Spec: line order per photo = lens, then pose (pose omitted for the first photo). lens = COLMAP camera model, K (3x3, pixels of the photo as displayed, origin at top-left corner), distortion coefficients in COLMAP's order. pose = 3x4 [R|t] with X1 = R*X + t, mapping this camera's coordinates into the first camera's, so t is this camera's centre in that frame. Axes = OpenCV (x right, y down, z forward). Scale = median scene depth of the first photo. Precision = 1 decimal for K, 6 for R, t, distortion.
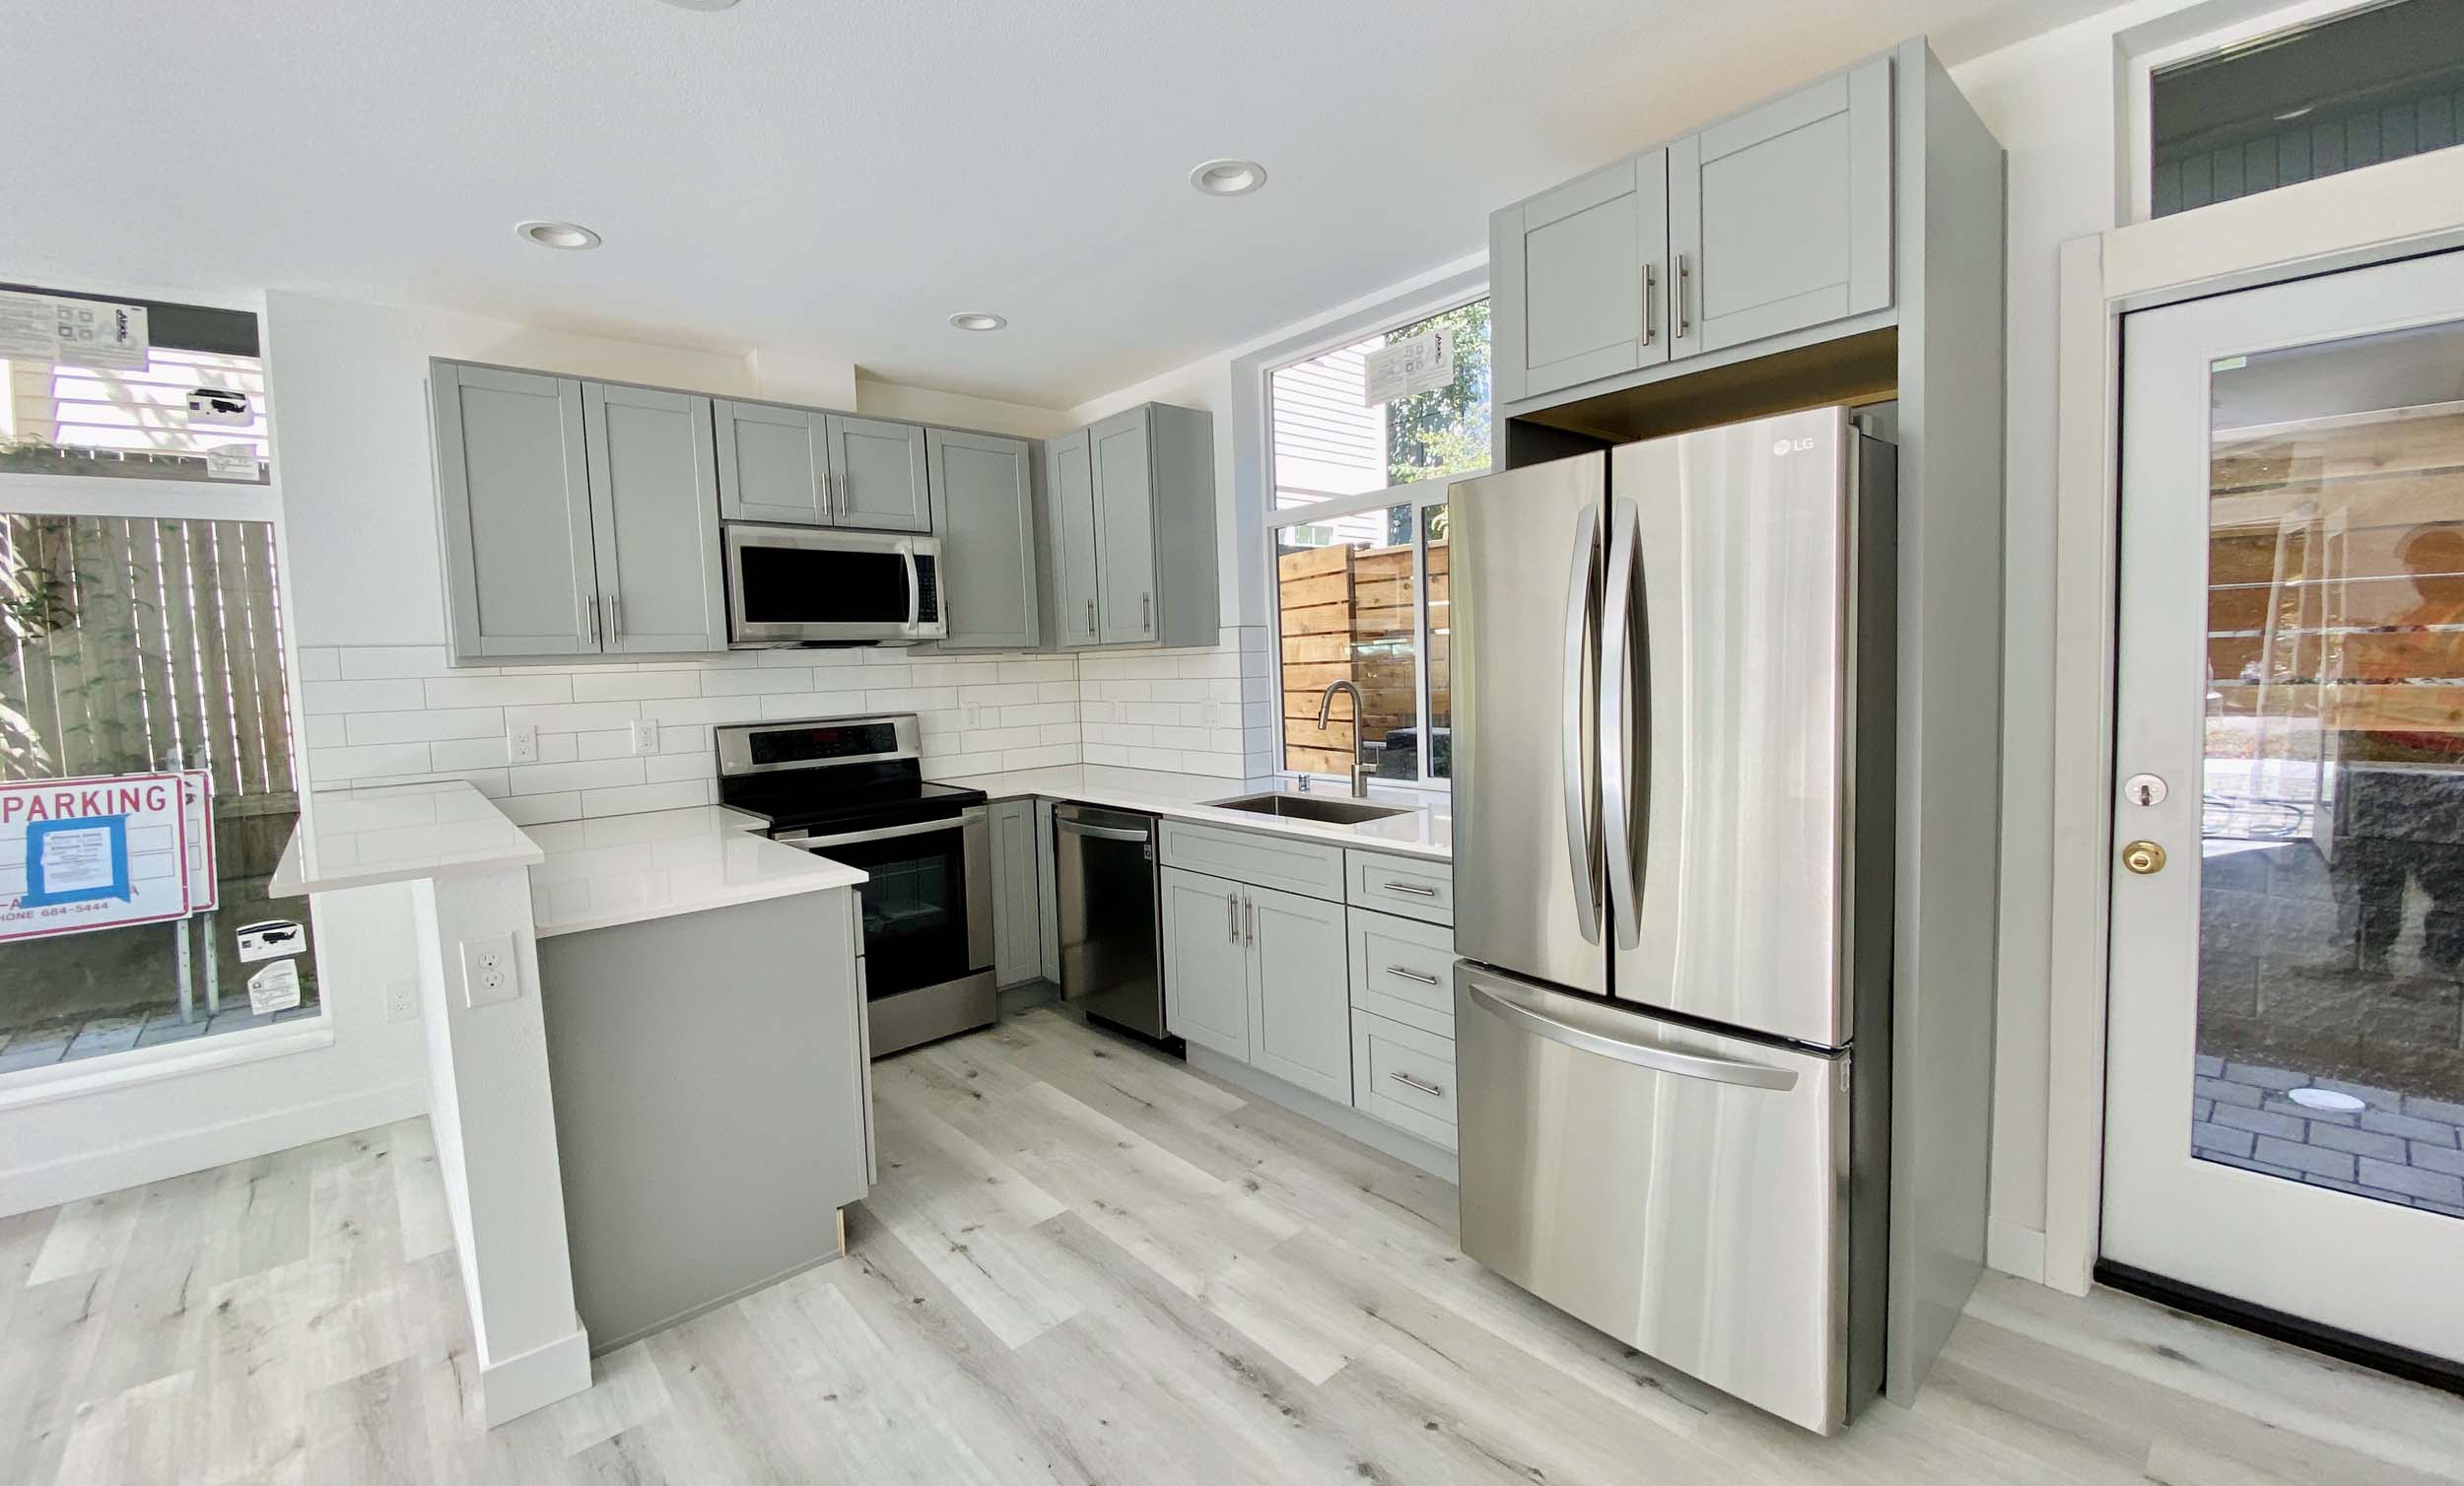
lens RADIAL K [[1001.5, 0, 1232.0], [0, 1001.5, 743.0], [0, 0, 1]] dist [-0.020758, -0.000762]
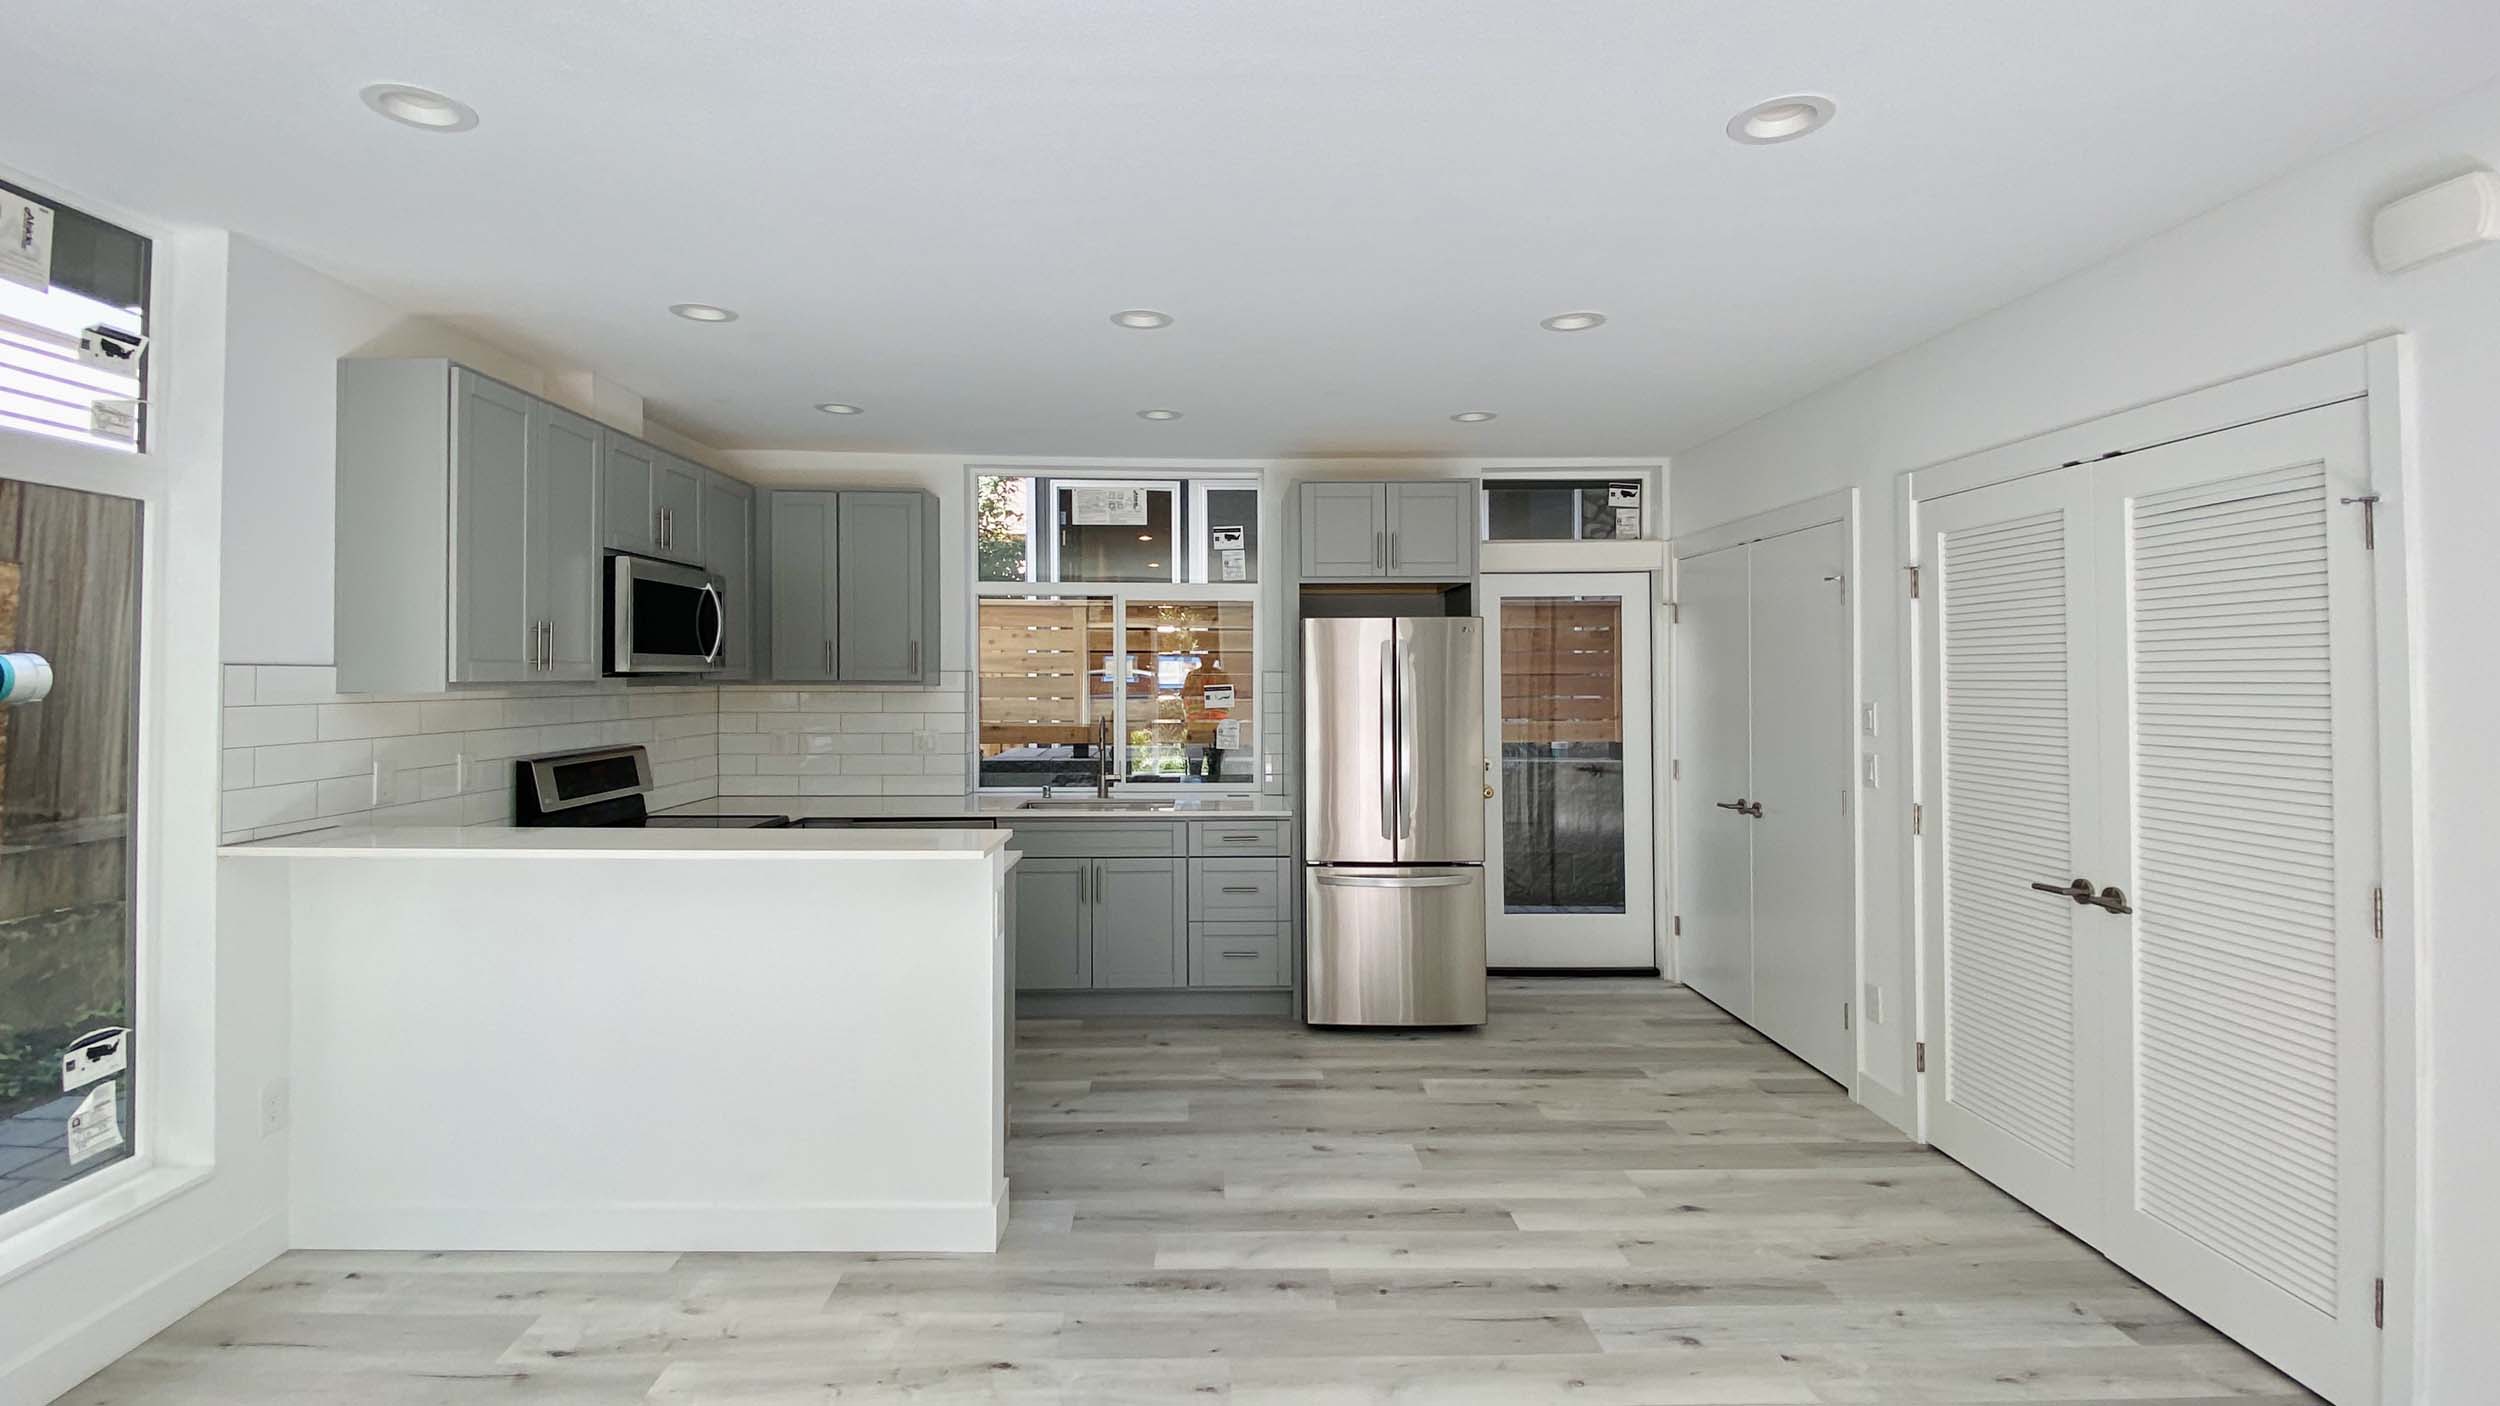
lens RADIAL K [[1021.2, 0, 1248.4], [0, 1021.2, 698.4], [0, 0, 1]] dist [0.020419, -0.019145]
pose [[0.660052, 0.023731, 0.750845, -1.053963], [0.041764, 0.996796, -0.068219, 0.022313], [-0.750058, 0.076387, 0.656946, -0.180224]]
